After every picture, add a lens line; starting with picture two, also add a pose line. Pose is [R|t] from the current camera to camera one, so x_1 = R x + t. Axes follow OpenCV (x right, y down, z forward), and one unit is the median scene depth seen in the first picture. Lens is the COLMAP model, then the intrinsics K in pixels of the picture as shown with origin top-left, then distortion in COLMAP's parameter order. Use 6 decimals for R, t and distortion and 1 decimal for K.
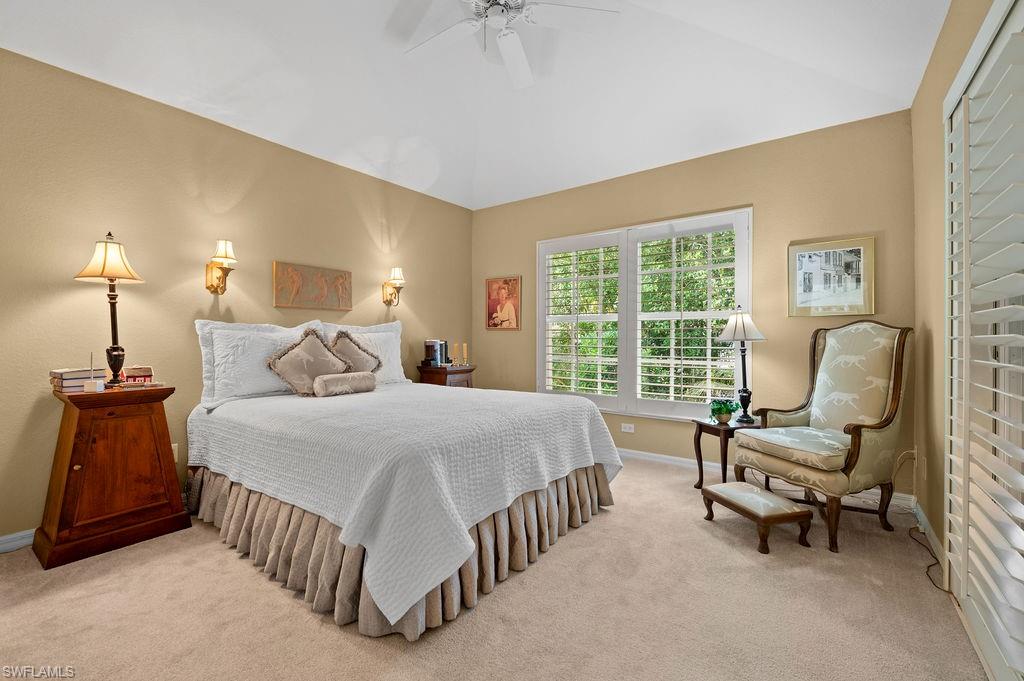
lens RADIAL K [[424.4, 0, 514.7], [0, 424.4, 339.1], [0, 0, 1]] dist [-0.000198, -0.000016]
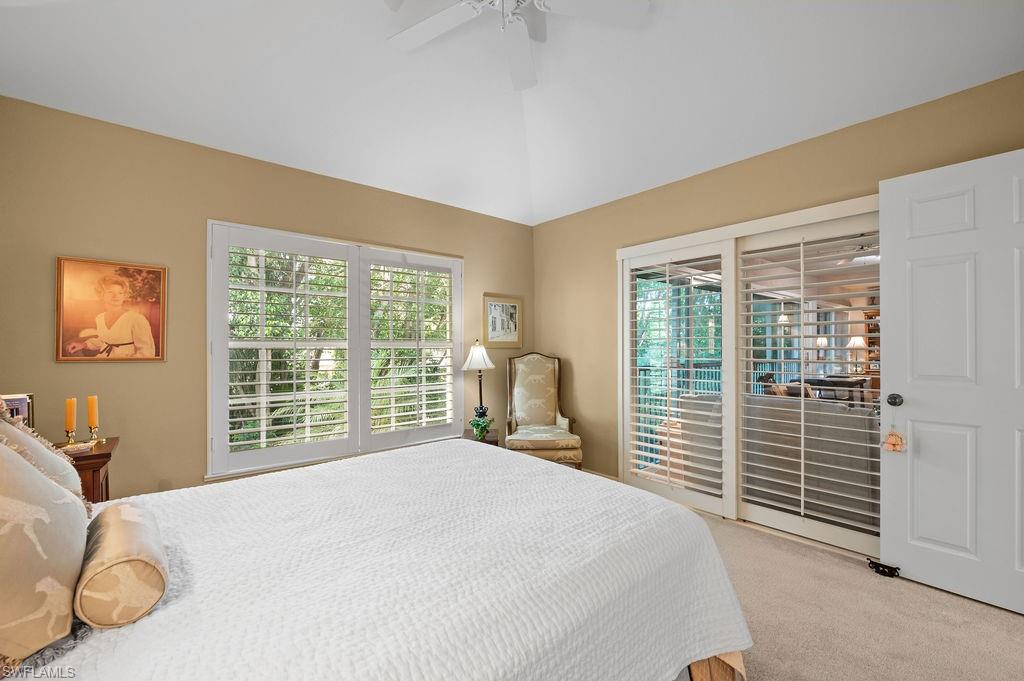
lens RADIAL K [[424.4, 0, 511.9], [0, 424.4, 342.5], [0, 0, 1]] dist [-0.000198, -0.000016]
pose [[0.228384, 0.005099, 0.973558, -0.657240], [0.002581, 0.999980, -0.005842, -0.063704], [-0.973568, 0.003847, 0.228366, 0.616334]]
